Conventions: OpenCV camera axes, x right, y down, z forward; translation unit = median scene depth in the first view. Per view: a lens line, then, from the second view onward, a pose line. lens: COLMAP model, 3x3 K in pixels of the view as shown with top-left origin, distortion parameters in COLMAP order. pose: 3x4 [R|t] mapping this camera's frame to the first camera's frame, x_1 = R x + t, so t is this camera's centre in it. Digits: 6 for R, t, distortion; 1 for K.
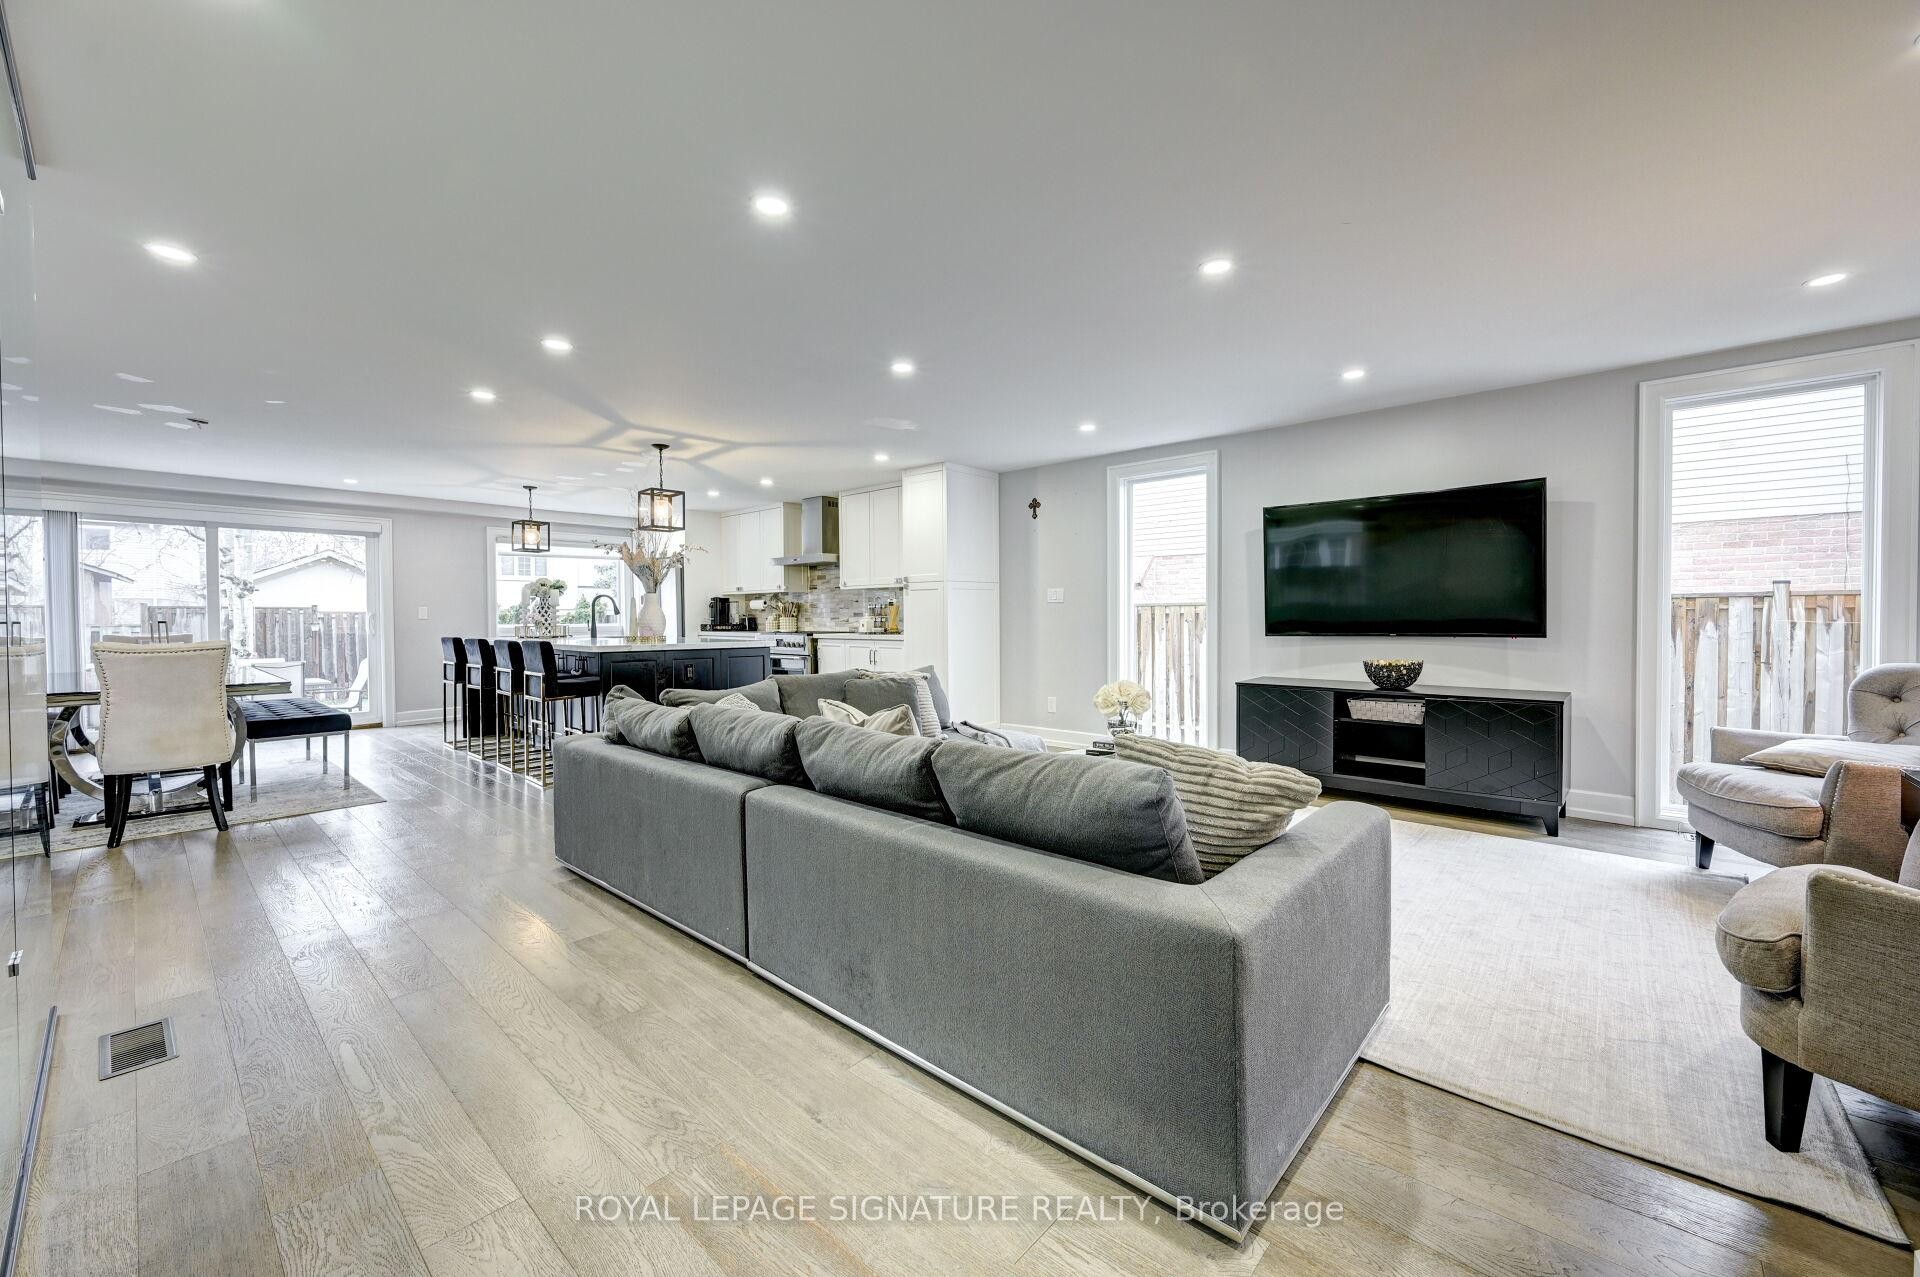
lens RADIAL K [[751.8, 0, 964.1], [0, 751.8, 630.2], [0, 0, 1]] dist [-0.002053, -0.000151]
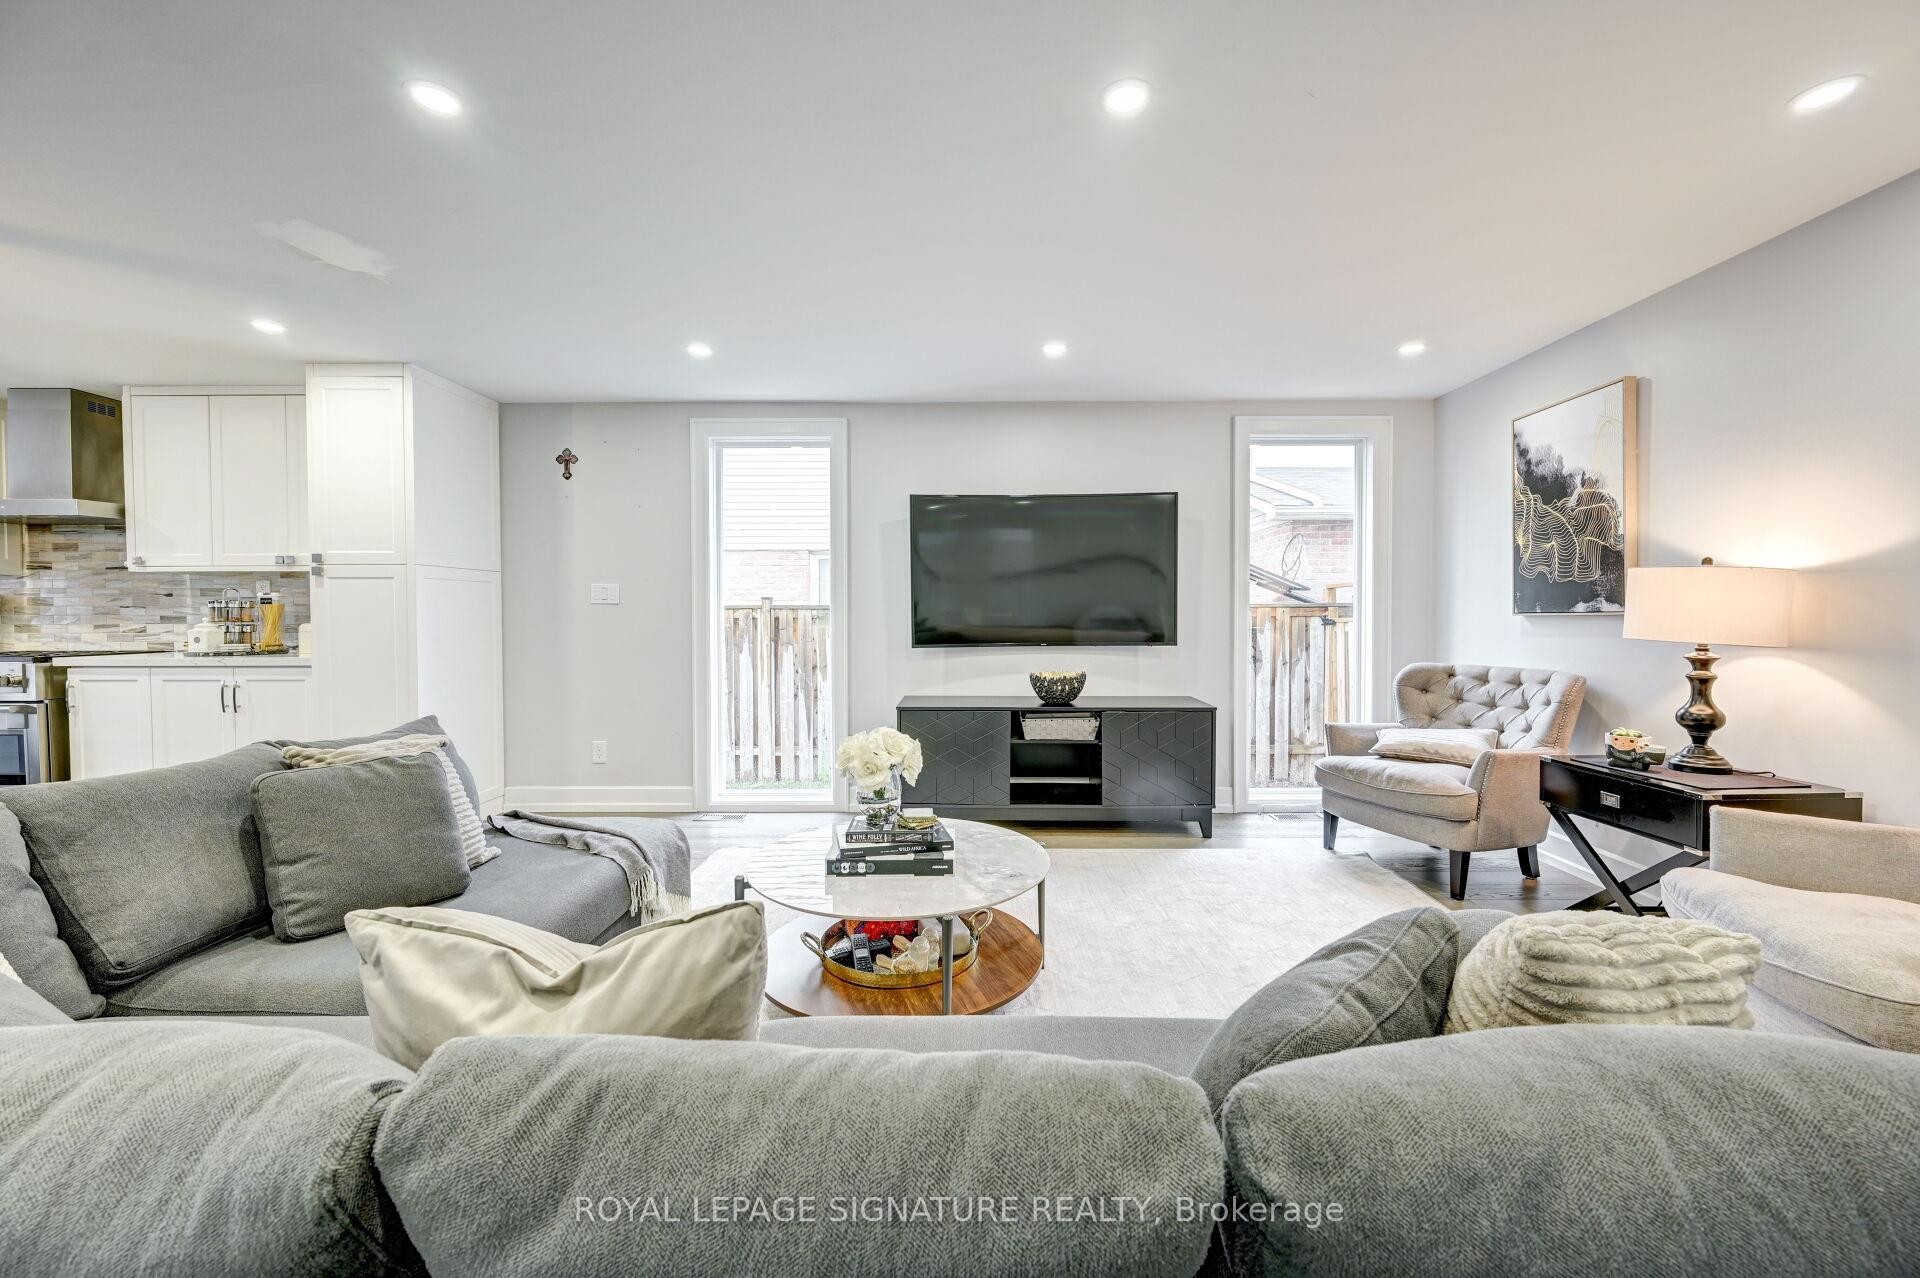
lens RADIAL K [[751.8, 0, 964.1], [0, 751.8, 630.7], [0, 0, 1]] dist [-0.002053, -0.000151]
pose [[0.747888, -0.007693, 0.663780, -0.116331], [0.009420, 0.999955, 0.000976, -0.012016], [-0.663758, 0.005523, 0.747927, 0.337074]]
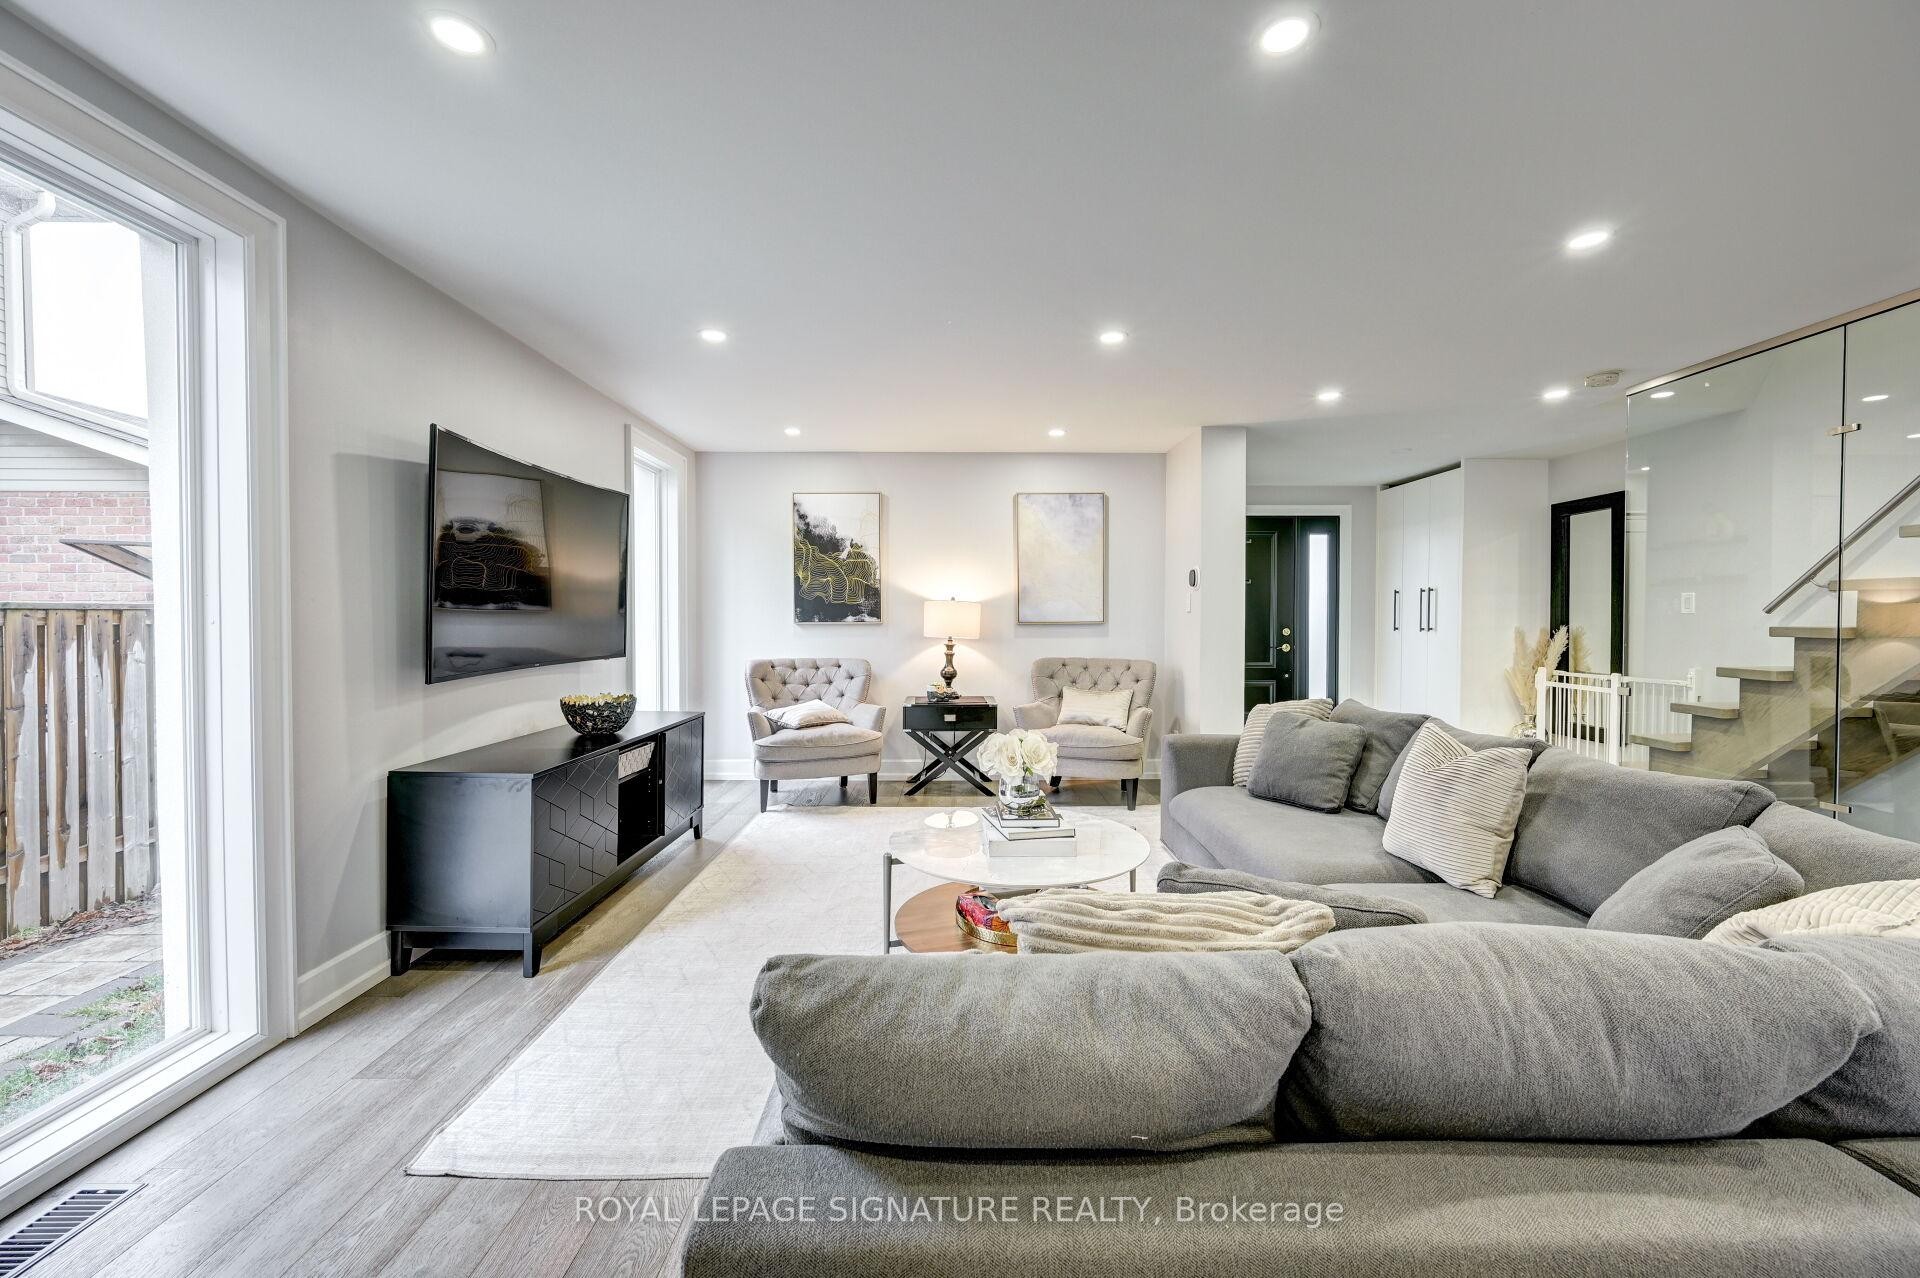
lens RADIAL K [[751.8, 0, 964.1], [0, 751.8, 630.7], [0, 0, 1]] dist [-0.002053, -0.000151]
pose [[-0.677886, -0.008207, 0.735121, -0.204772], [0.015774, 0.999545, 0.025706, -0.035201], [-0.734998, 0.029022, -0.677448, 1.094825]]
